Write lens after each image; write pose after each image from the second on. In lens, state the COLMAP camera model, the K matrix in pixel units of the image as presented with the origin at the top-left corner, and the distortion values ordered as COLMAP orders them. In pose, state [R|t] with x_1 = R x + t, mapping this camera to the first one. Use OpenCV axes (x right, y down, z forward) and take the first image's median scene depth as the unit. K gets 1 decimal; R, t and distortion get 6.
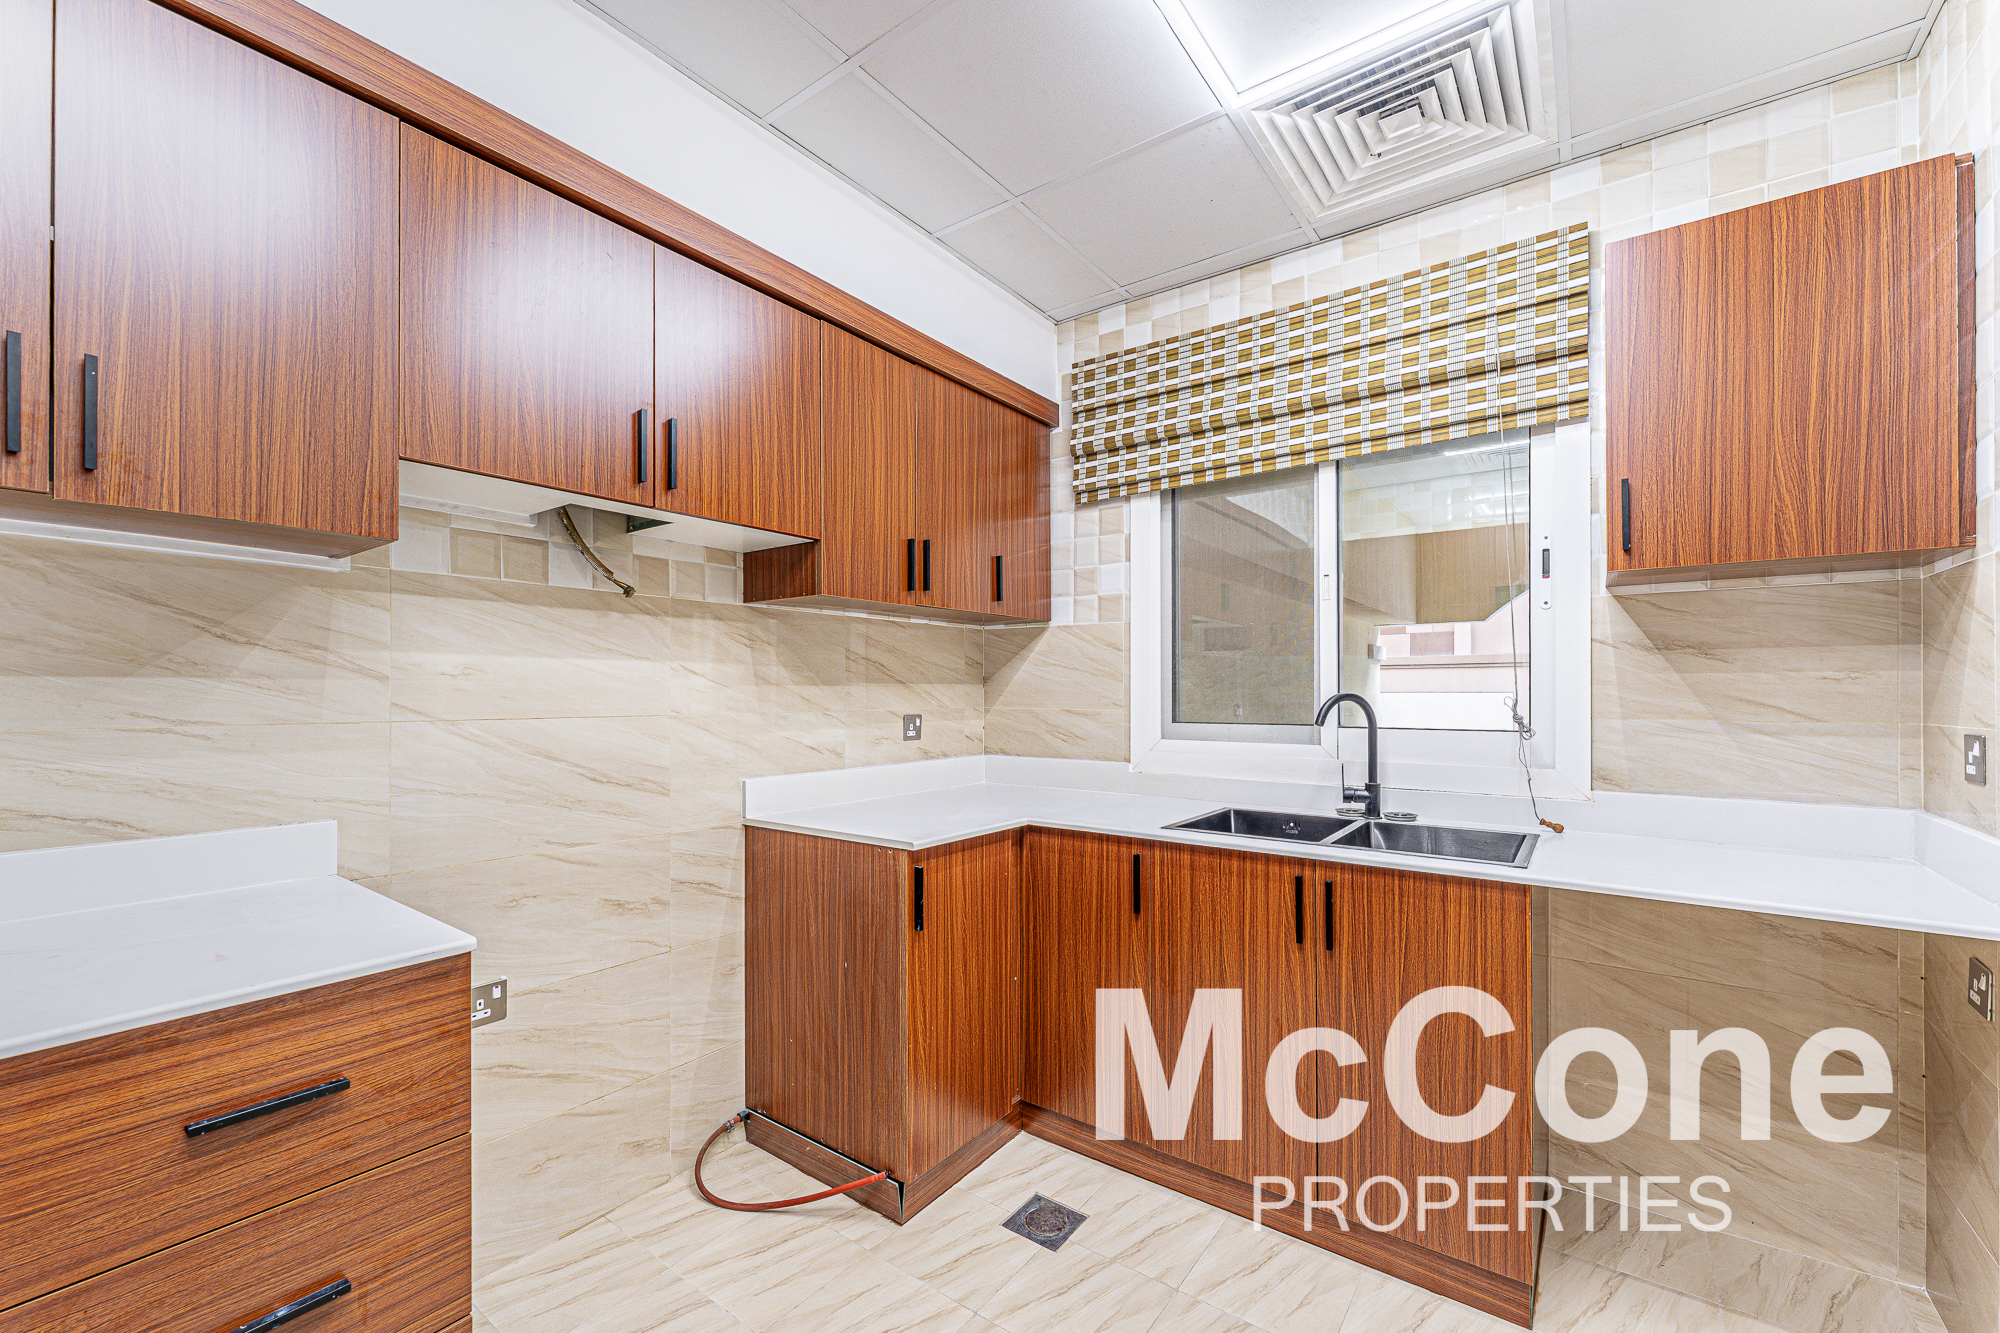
lens RADIAL K [[804.3, 0, 997.1], [0, 804.3, 680.4], [0, 0, 1]] dist [0.000320, -0.000226]
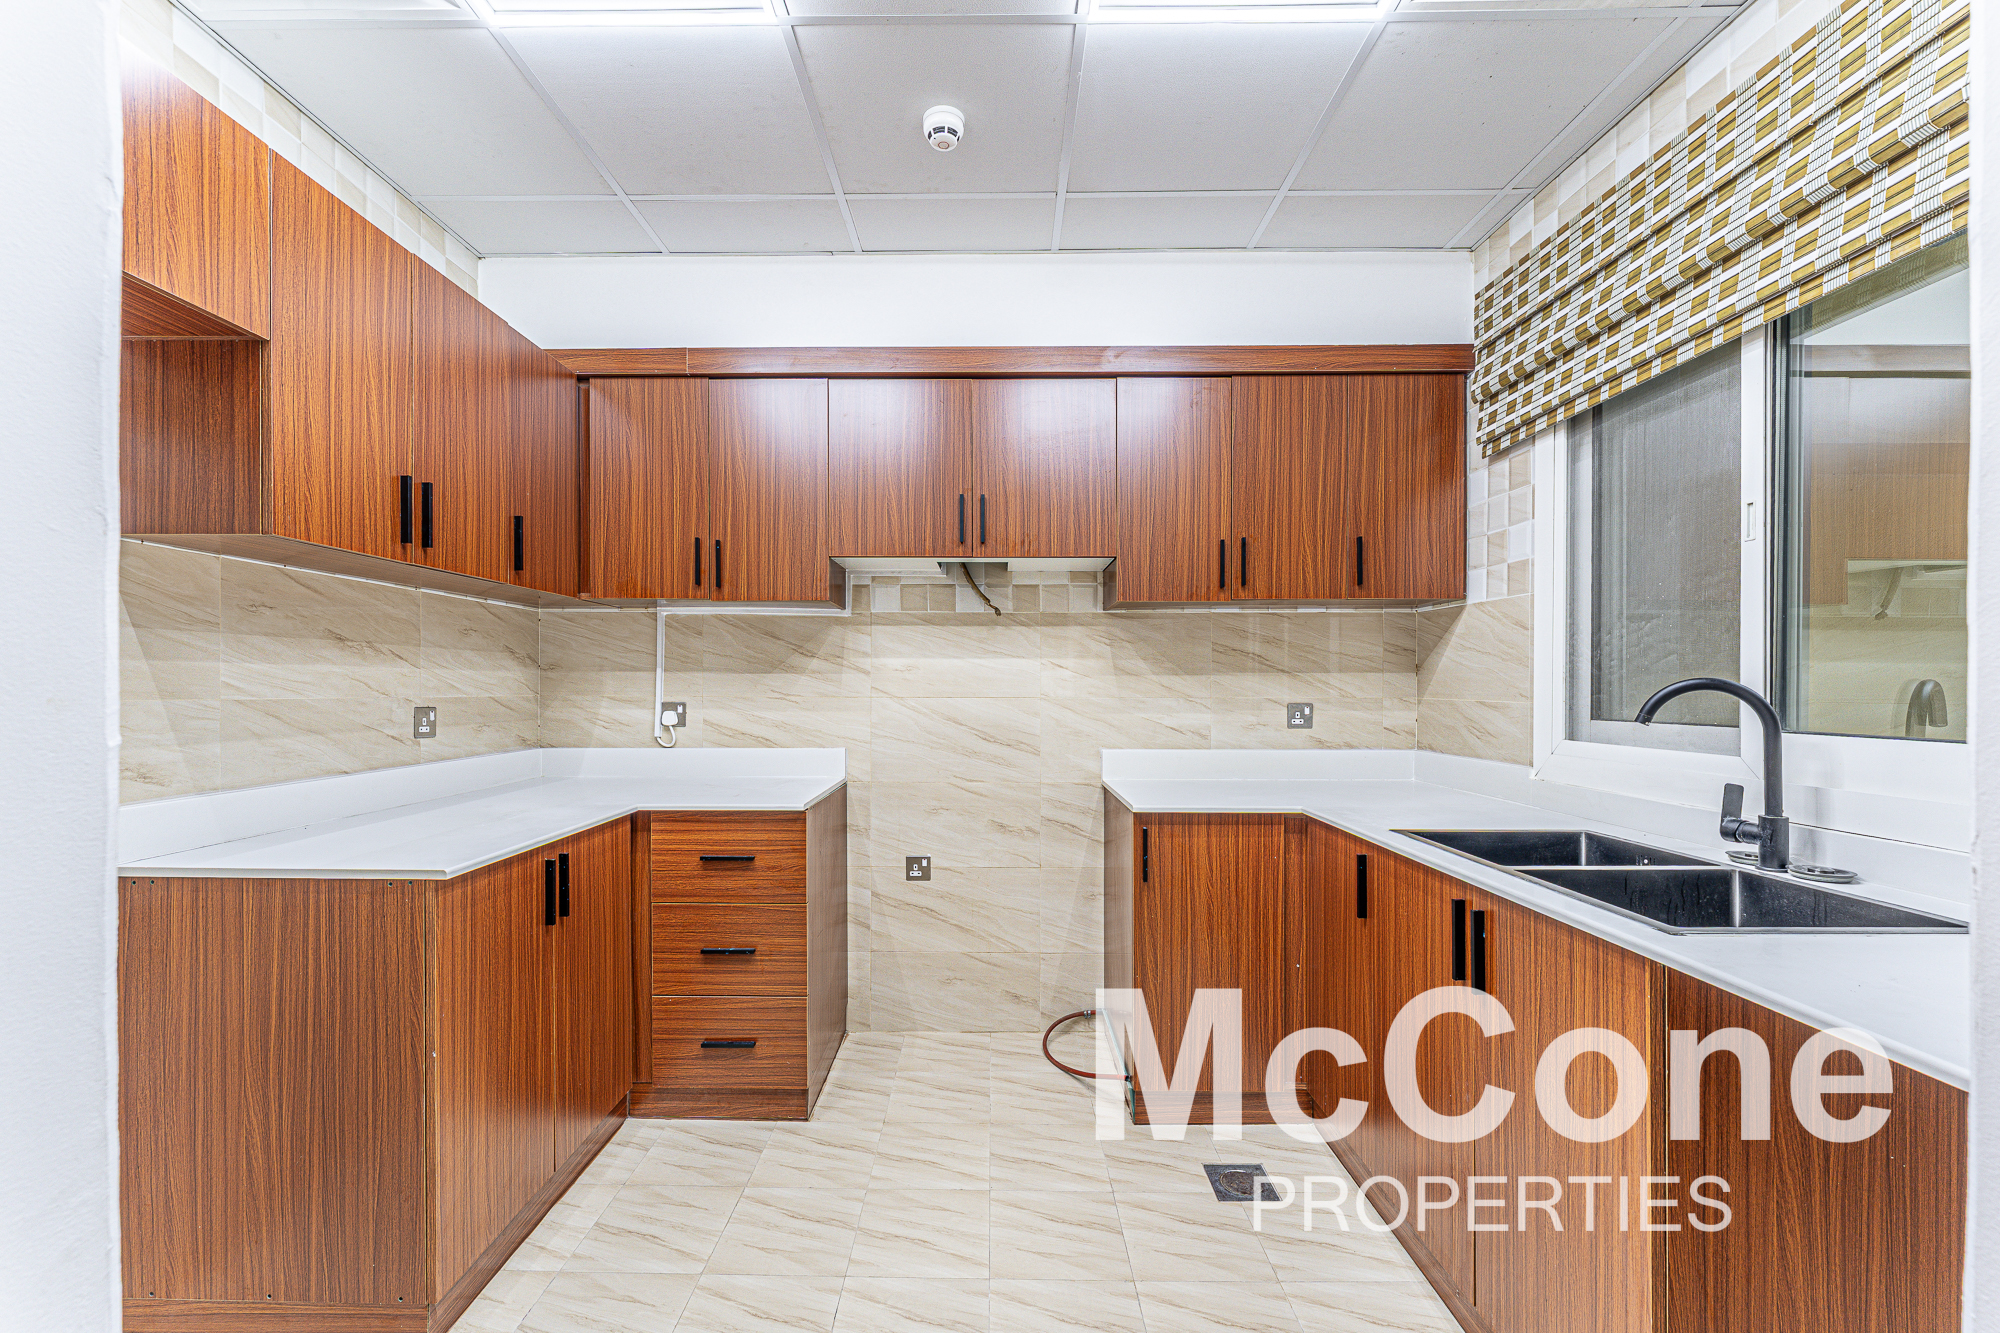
lens RADIAL K [[804.3, 0, 986.4], [0, 804.3, 679.4], [0, 0, 1]] dist [0.000320, -0.000226]
pose [[0.597925, -0.004584, -0.801539, 0.573946], [0.010674, 0.999941, 0.002244, 0.007382], [0.801481, -0.009898, 0.597938, 0.089865]]
